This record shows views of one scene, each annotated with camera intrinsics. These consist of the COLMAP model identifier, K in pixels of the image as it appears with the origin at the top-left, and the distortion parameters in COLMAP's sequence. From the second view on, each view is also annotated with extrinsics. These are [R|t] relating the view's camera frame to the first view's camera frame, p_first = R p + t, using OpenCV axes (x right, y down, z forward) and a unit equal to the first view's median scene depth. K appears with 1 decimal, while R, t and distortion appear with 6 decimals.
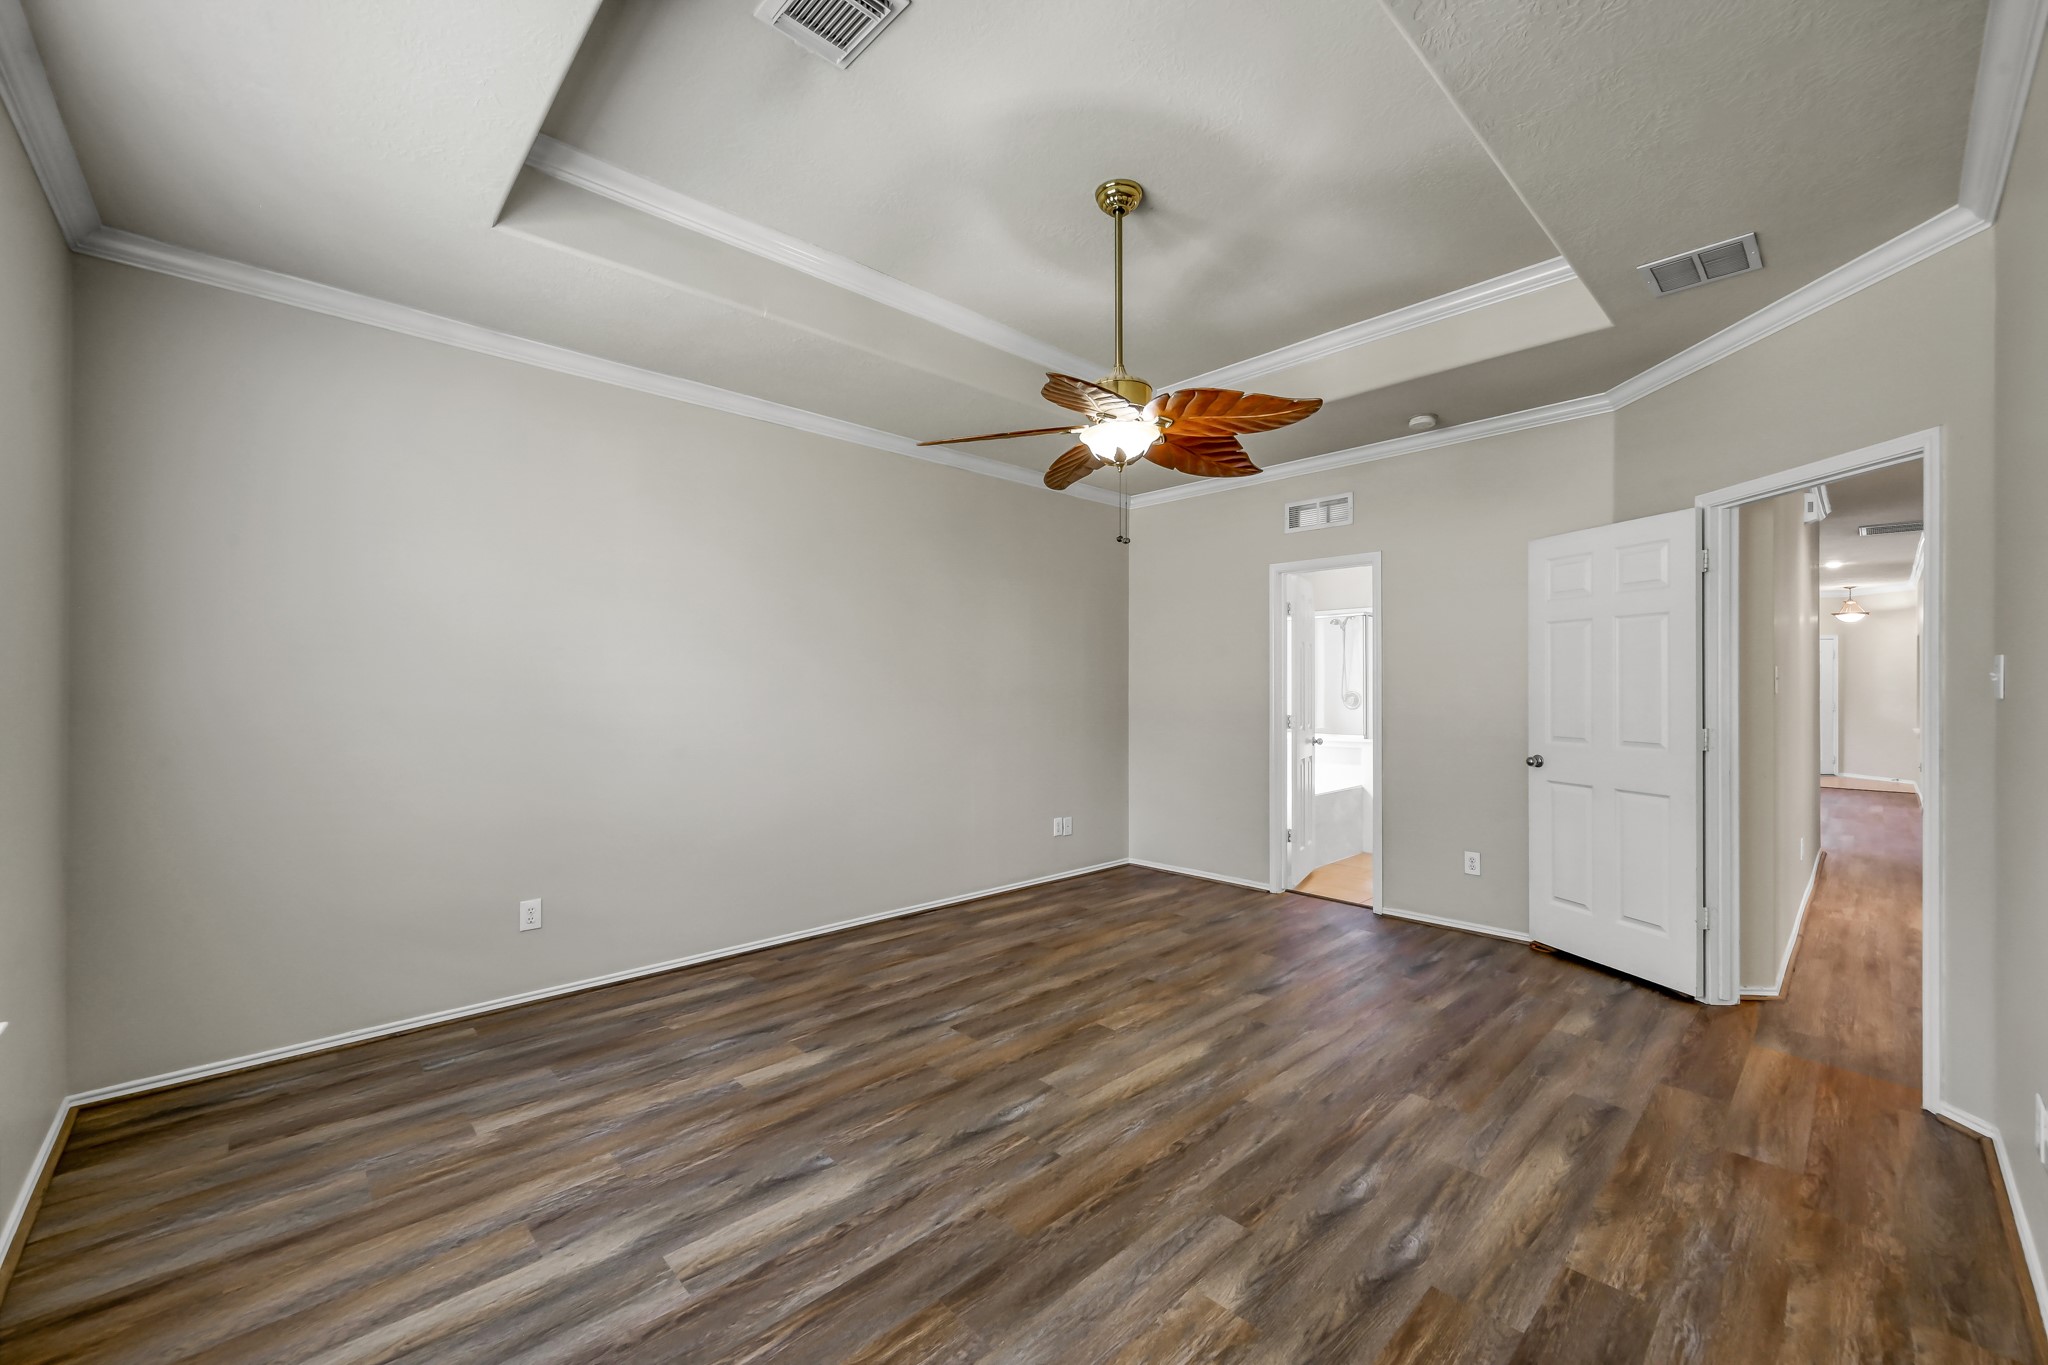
lens RADIAL K [[808.3, 0, 1036.7], [0, 808.3, 684.9], [0, 0, 1]] dist [-0.000979, 0.000884]
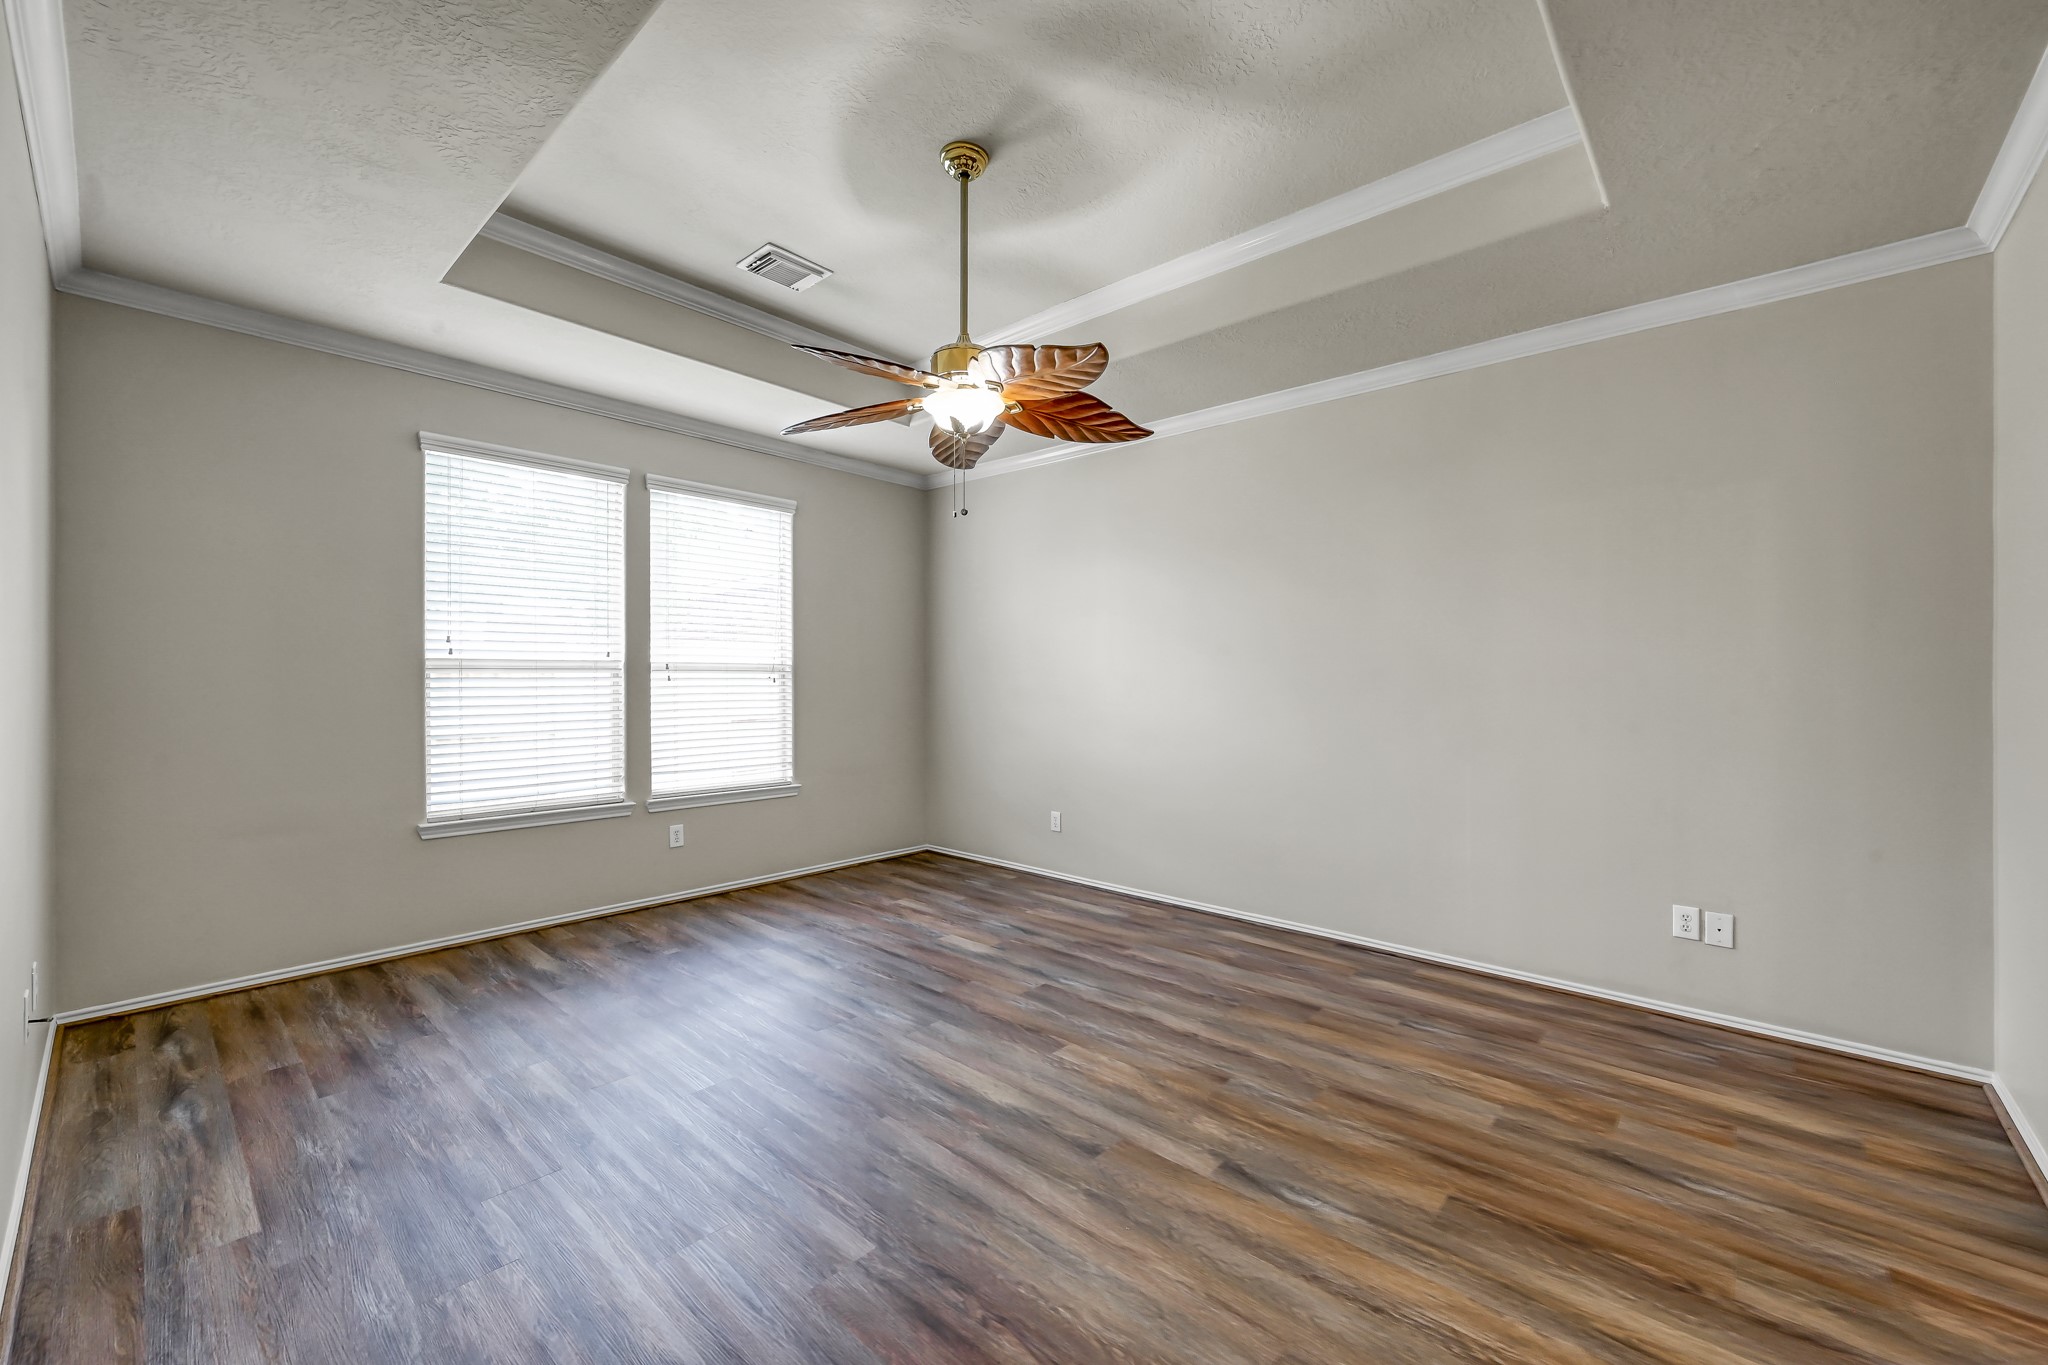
lens RADIAL K [[808.3, 0, 1035.0], [0, 808.3, 691.4], [0, 0, 1]] dist [-0.000979, 0.000884]
pose [[0.075489, 0.012900, -0.997063, 0.883553], [-0.001401, 0.999917, 0.012831, 0.016119], [0.997146, 0.000428, 0.075501, 0.826760]]
